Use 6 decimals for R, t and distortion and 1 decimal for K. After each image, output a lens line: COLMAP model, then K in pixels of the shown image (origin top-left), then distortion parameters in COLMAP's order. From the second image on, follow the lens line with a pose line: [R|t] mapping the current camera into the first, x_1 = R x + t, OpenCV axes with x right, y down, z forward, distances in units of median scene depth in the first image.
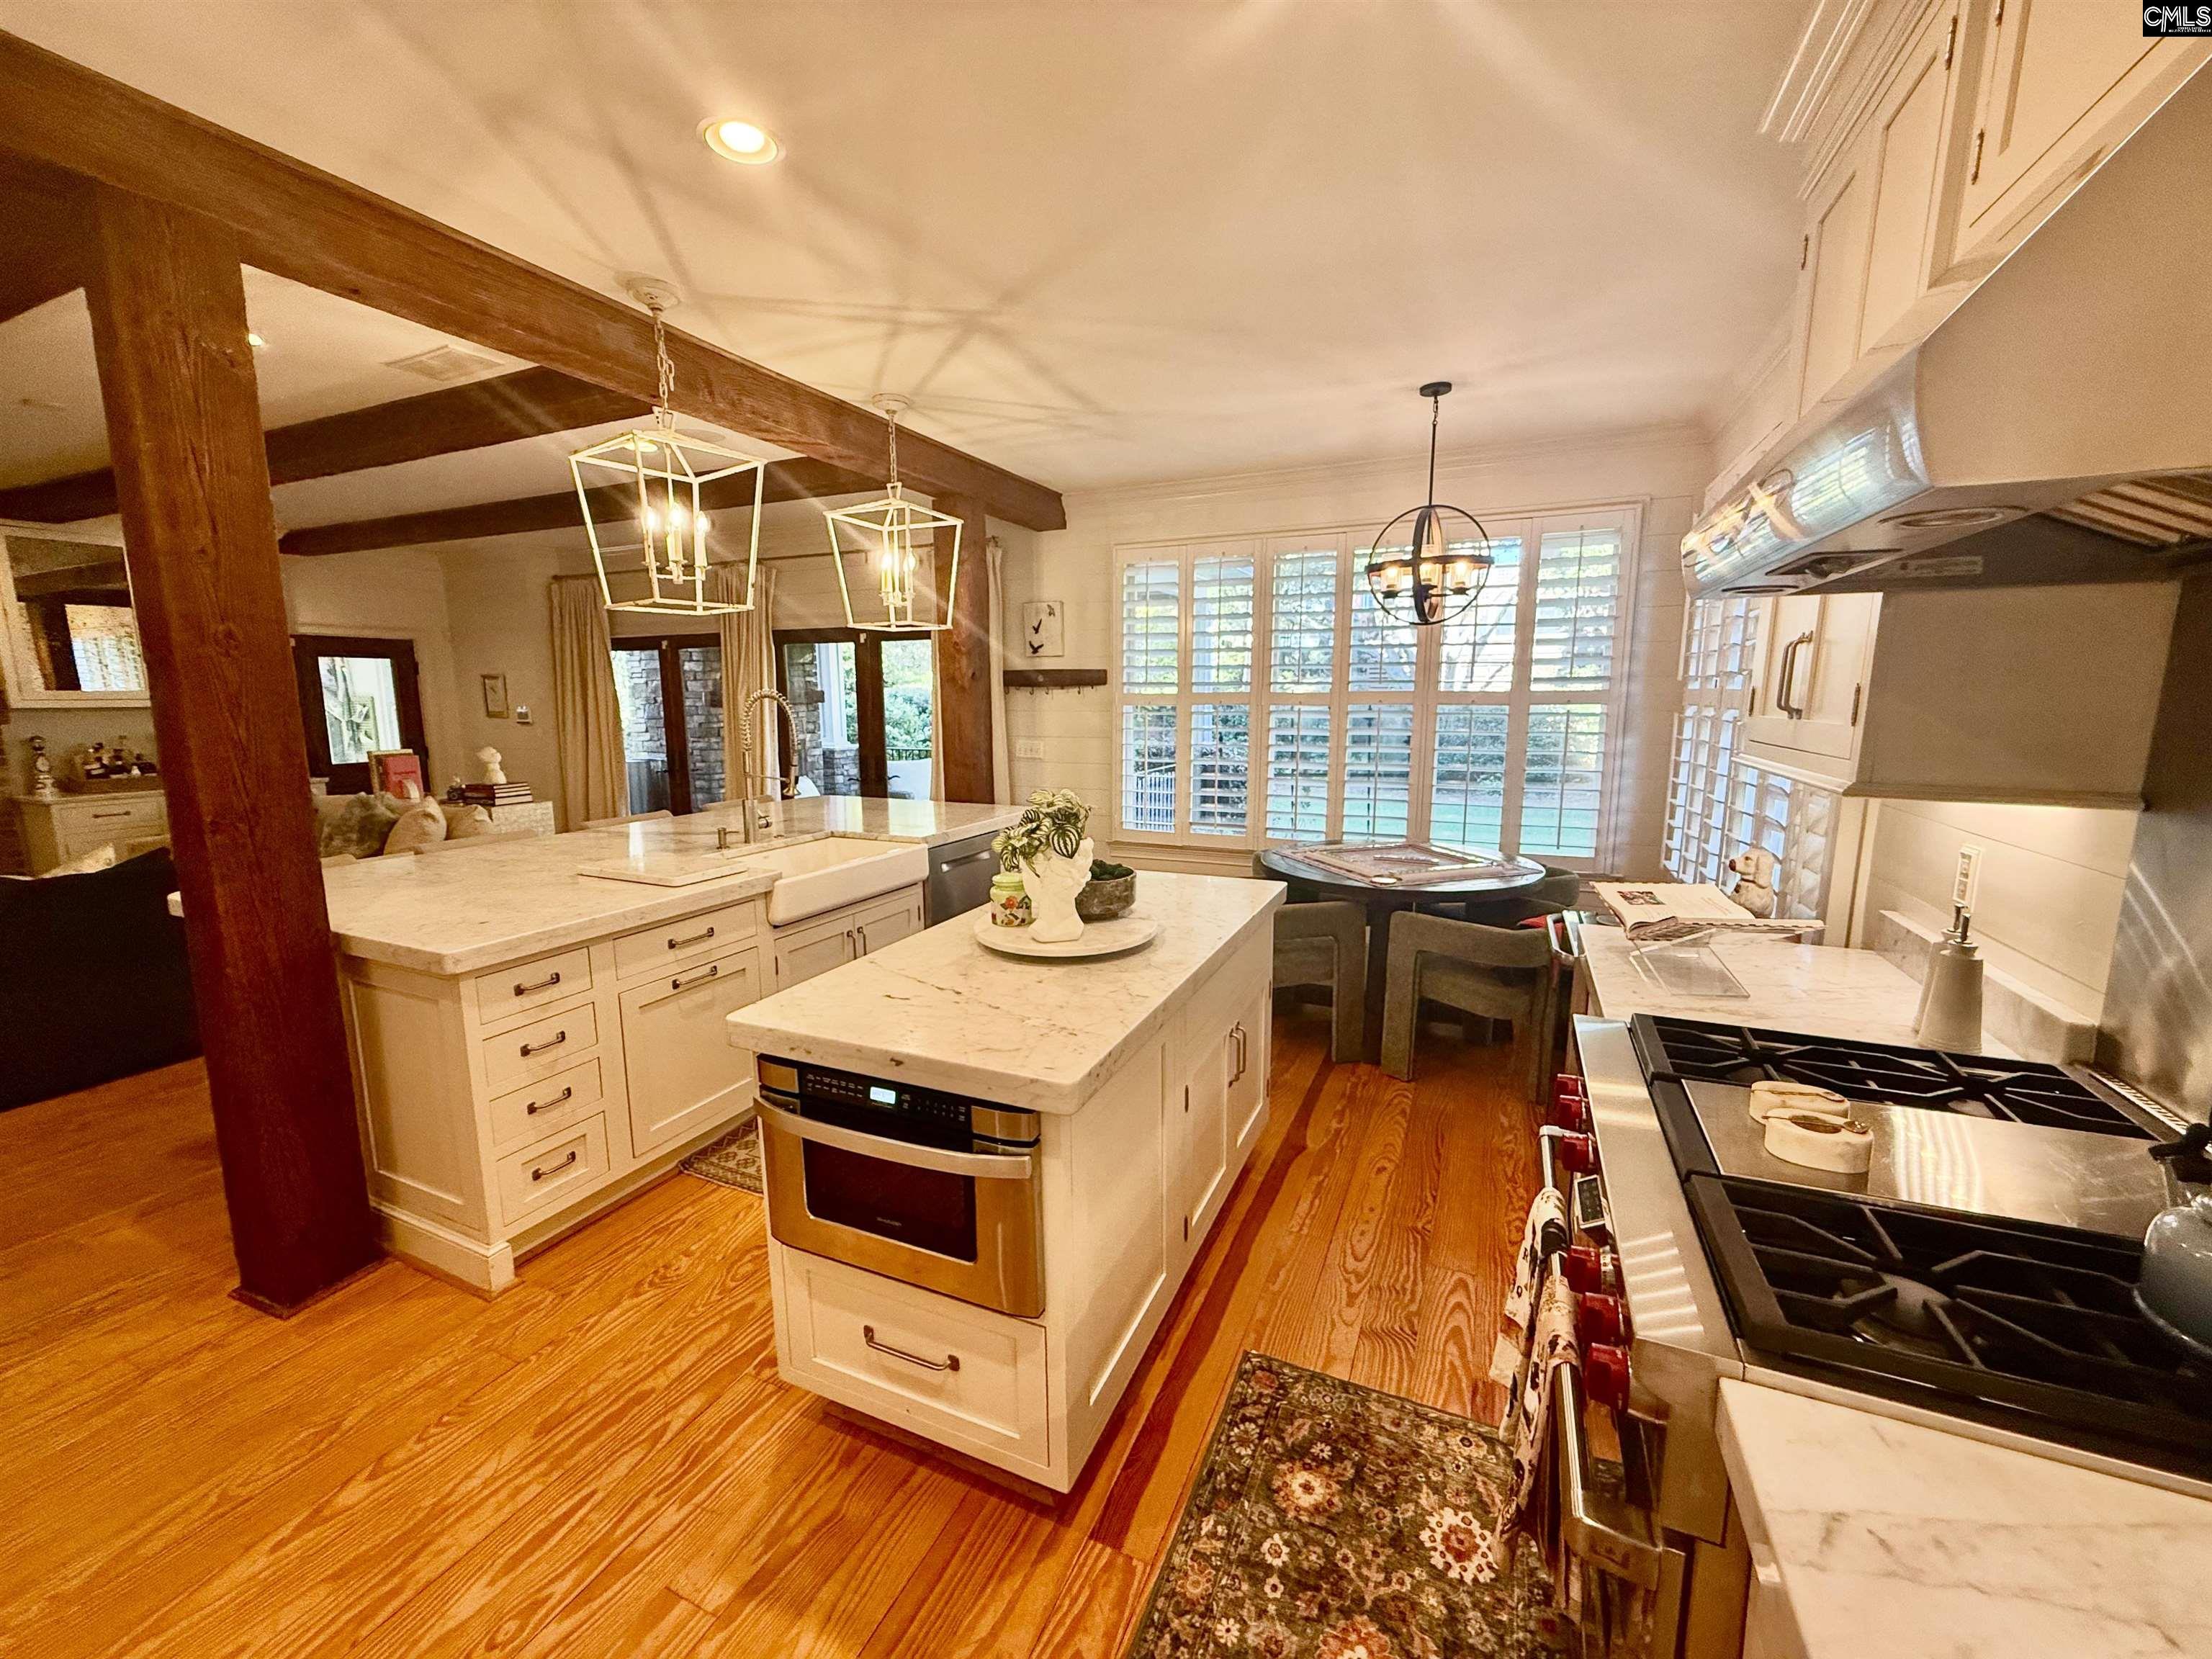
lens RADIAL K [[885.2, 0, 1101.4], [0, 885.2, 829.7], [0, 0, 1]] dist [-0.002967, -0.000326]
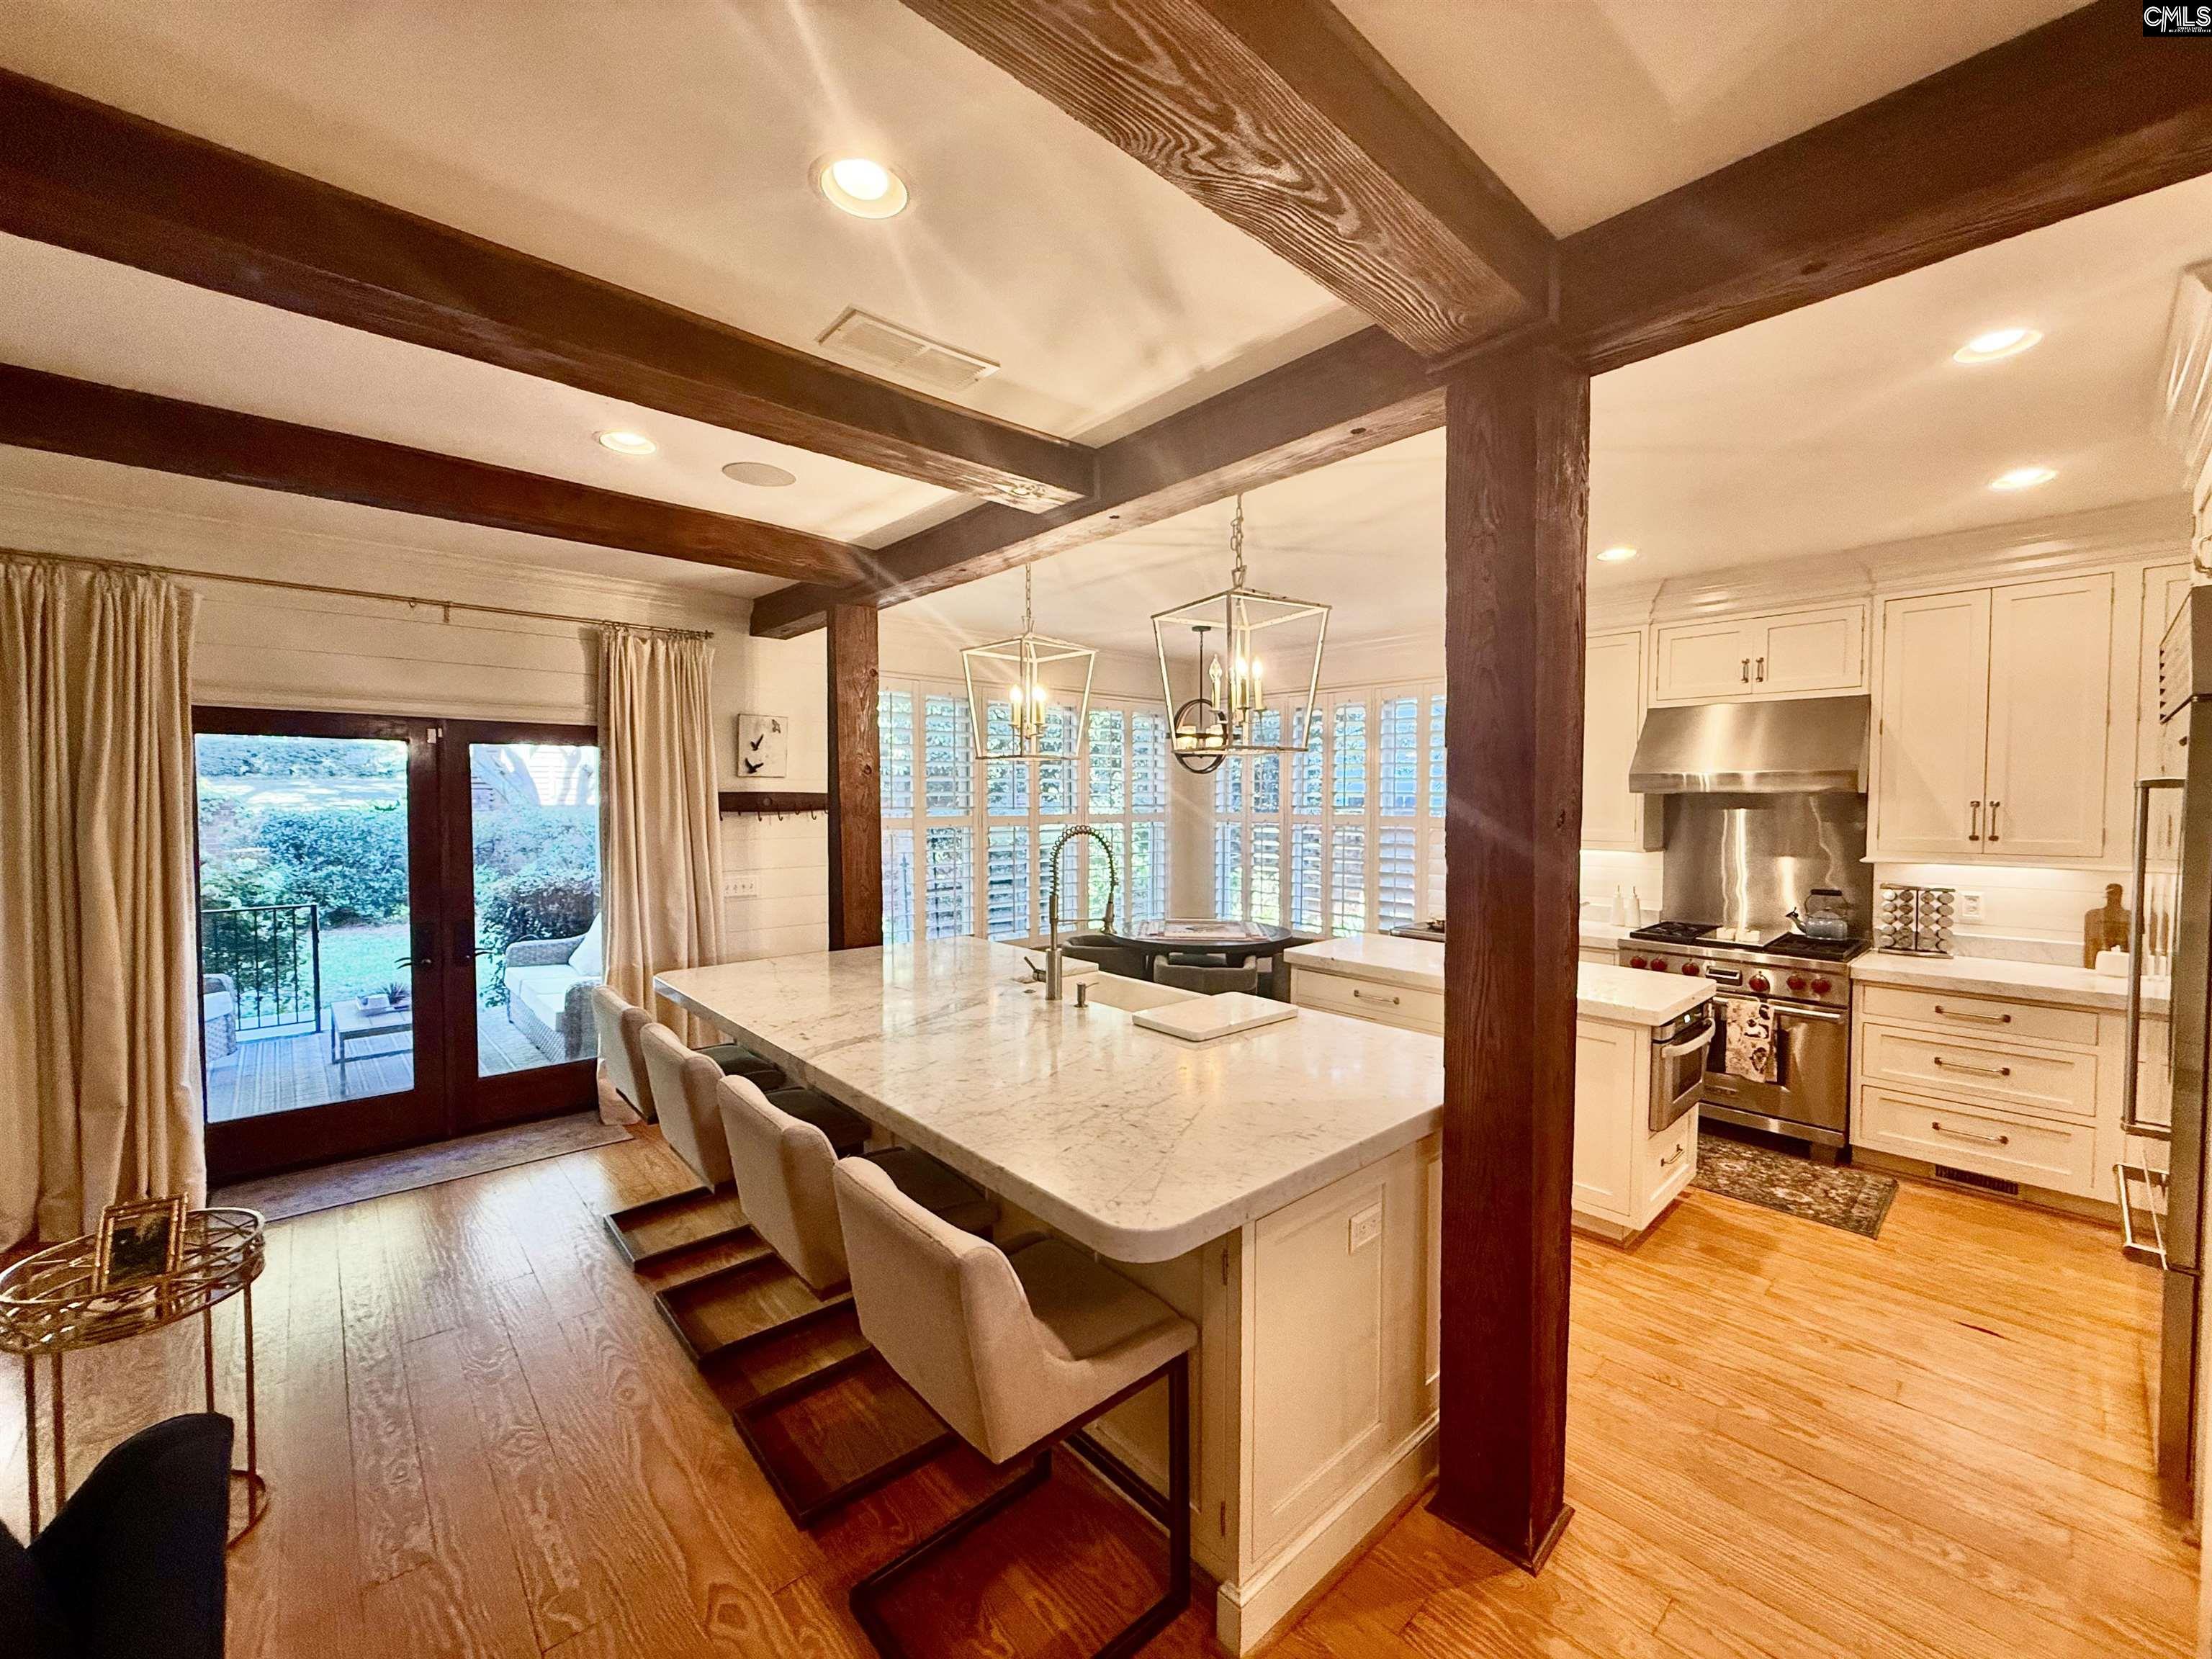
lens RADIAL K [[885.2, 0, 1104.8], [0, 885.2, 831.9], [0, 0, 1]] dist [-0.002967, -0.000326]
pose [[0.407728, -0.019098, 0.912904, -0.722943], [0.132813, 0.990389, -0.038599, -0.065331], [-0.903393, 0.136983, 0.406346, 0.356127]]
